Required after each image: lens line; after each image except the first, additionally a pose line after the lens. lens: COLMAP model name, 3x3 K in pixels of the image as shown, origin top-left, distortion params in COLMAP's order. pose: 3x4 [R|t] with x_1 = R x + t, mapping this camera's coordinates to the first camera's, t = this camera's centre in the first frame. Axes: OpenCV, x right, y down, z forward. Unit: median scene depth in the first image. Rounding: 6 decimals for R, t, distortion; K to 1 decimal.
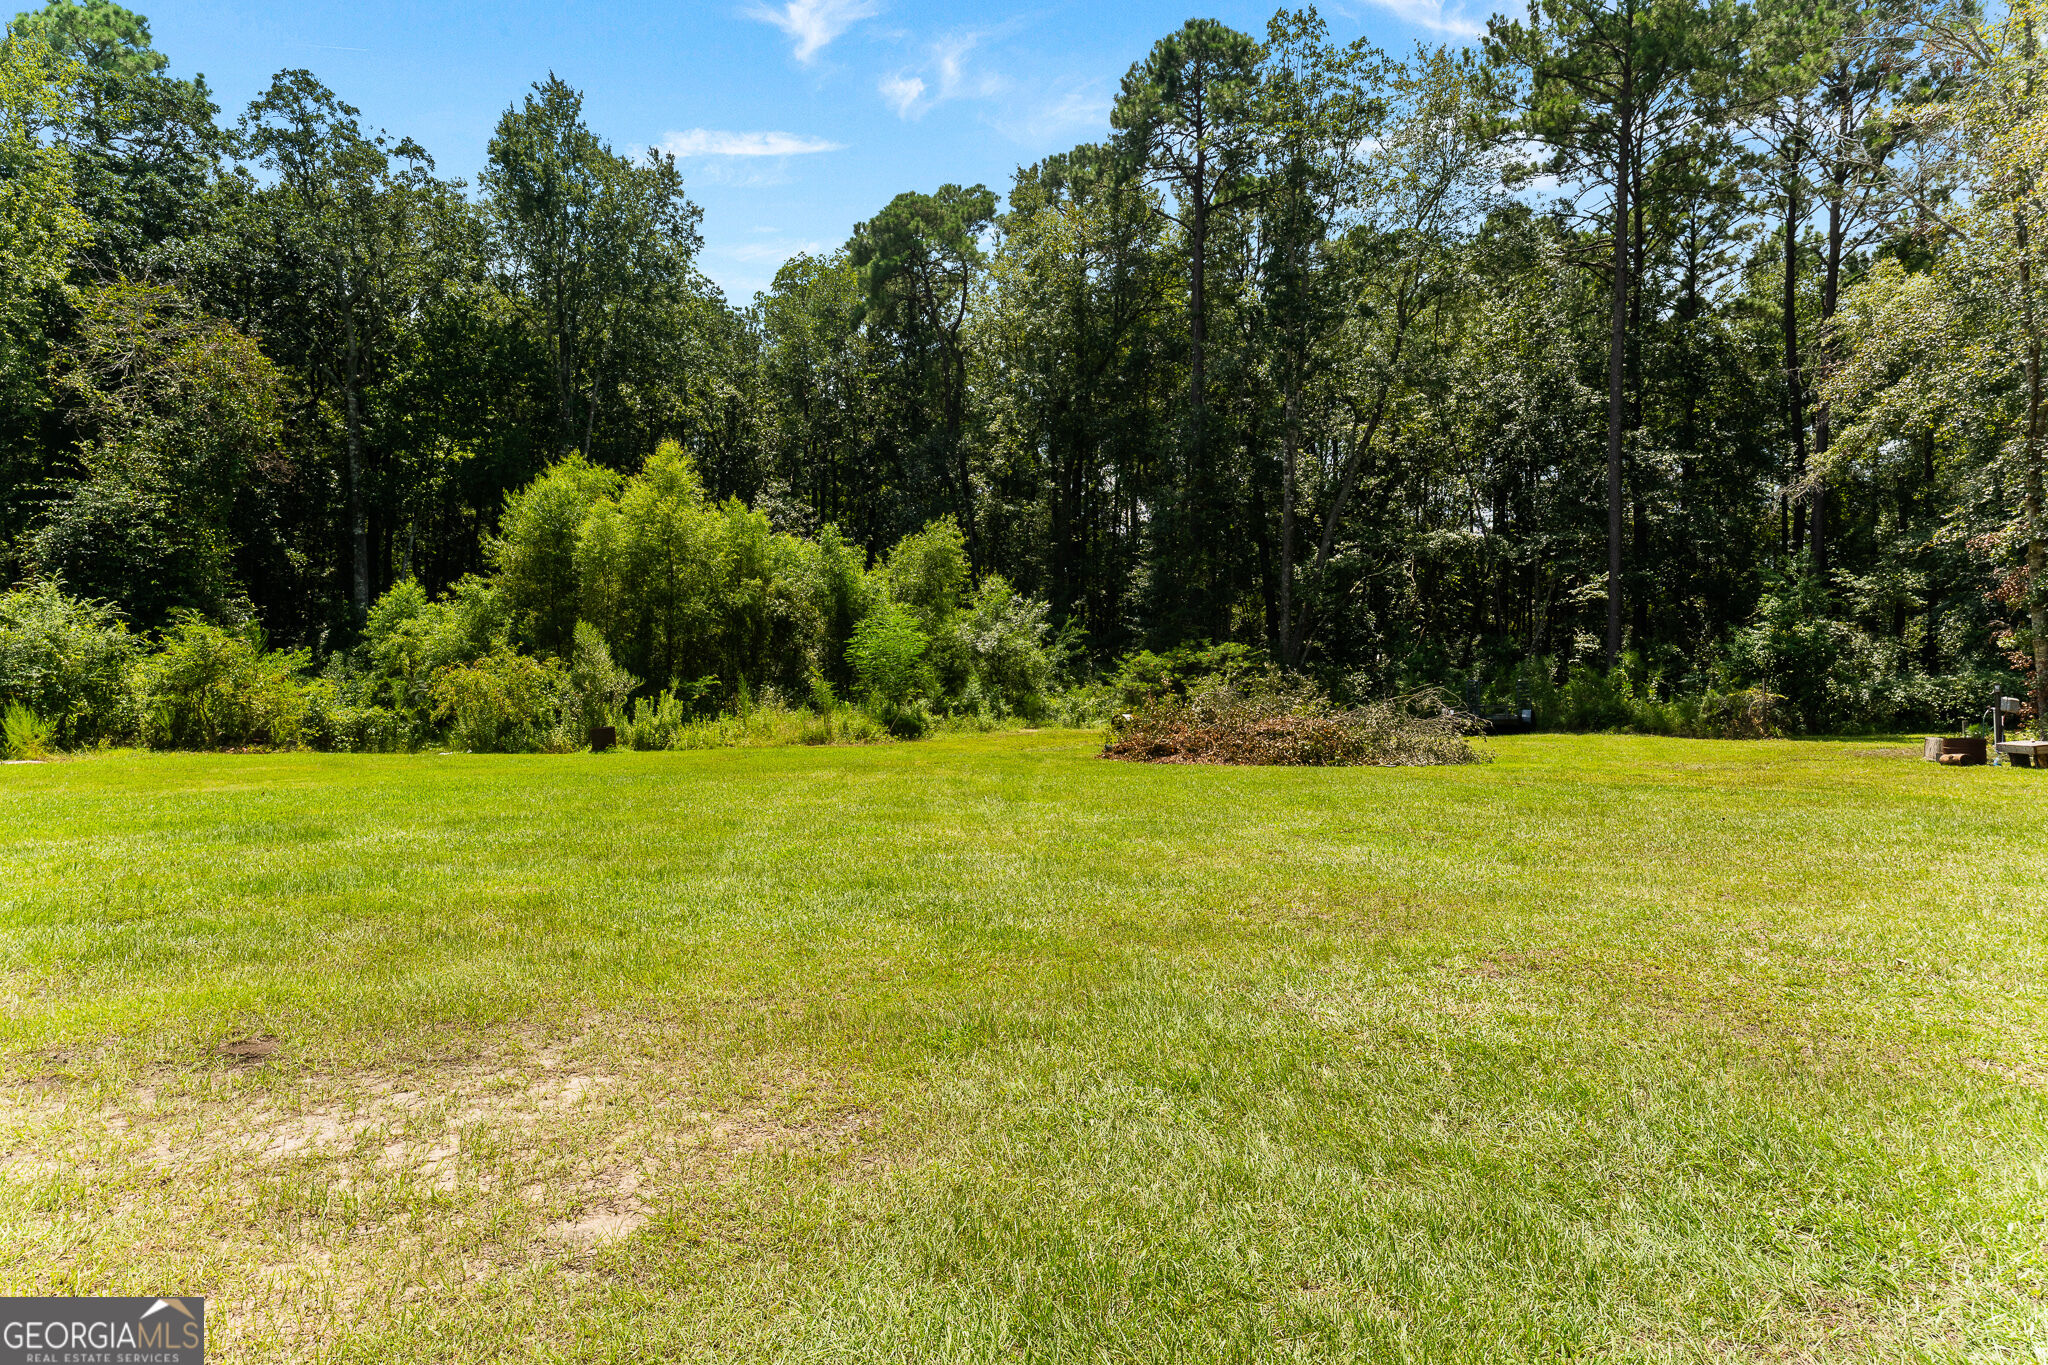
lens RADIAL K [[824.2, 0, 1024.0], [0, 824.2, 682.5], [0, 0, 1]] dist [0.039986, 0.000004]
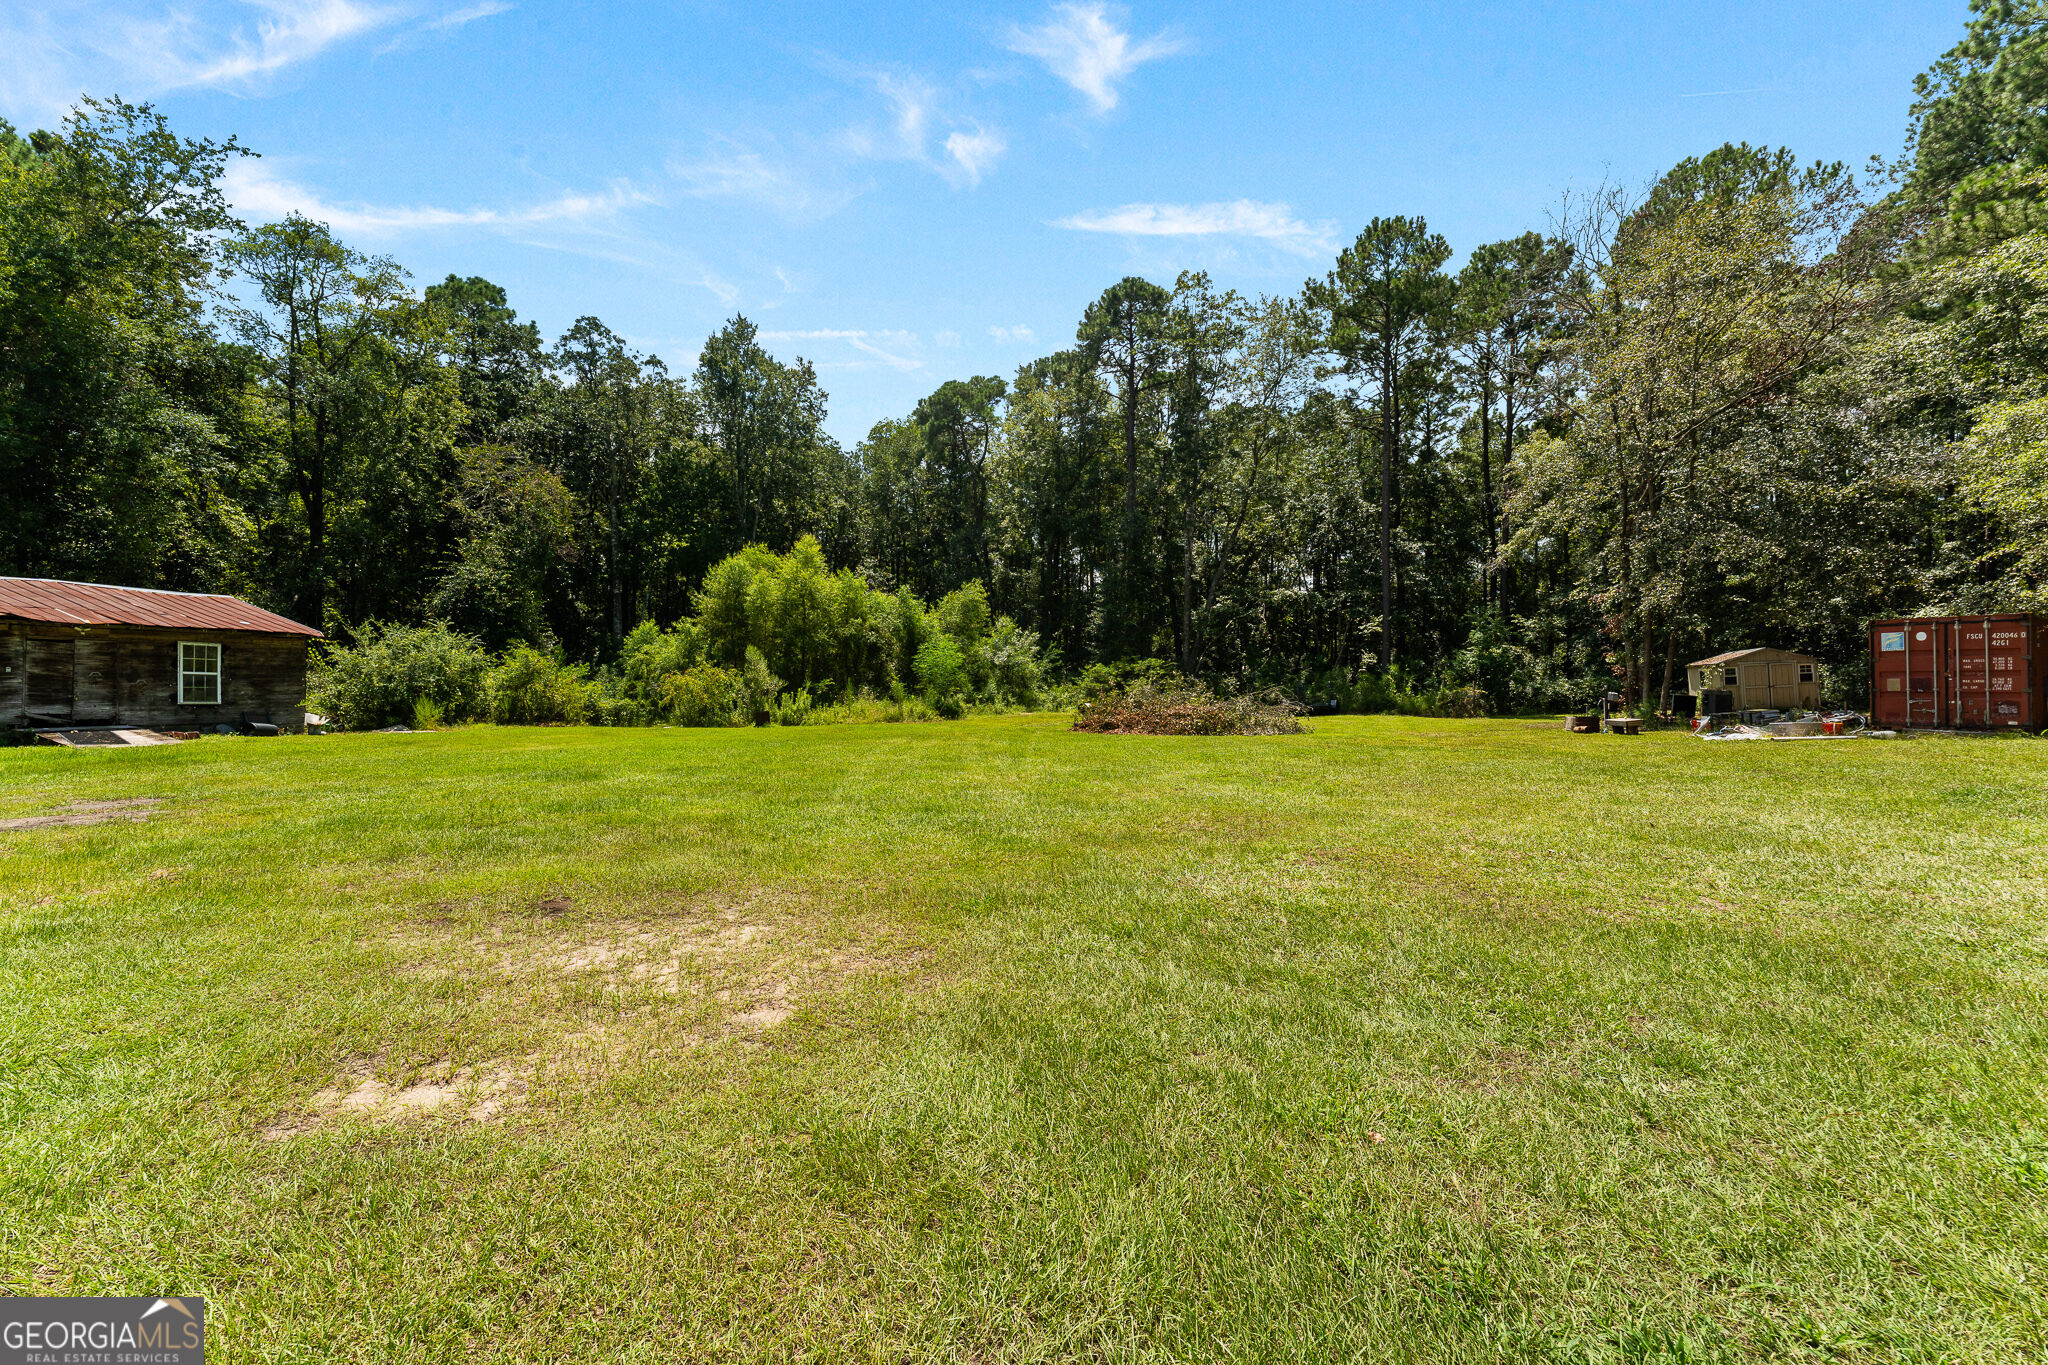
lens RADIAL K [[838.7, 0, 1024.0], [0, 838.7, 682.5], [0, 0, 1]] dist [-0.000506, -0.000011]
pose [[0.999862, -0.000175, -0.016584, 0.028311], [0.000032, 0.999963, -0.008634, 0.012247], [0.016585, 0.008632, 0.999825, -0.623666]]
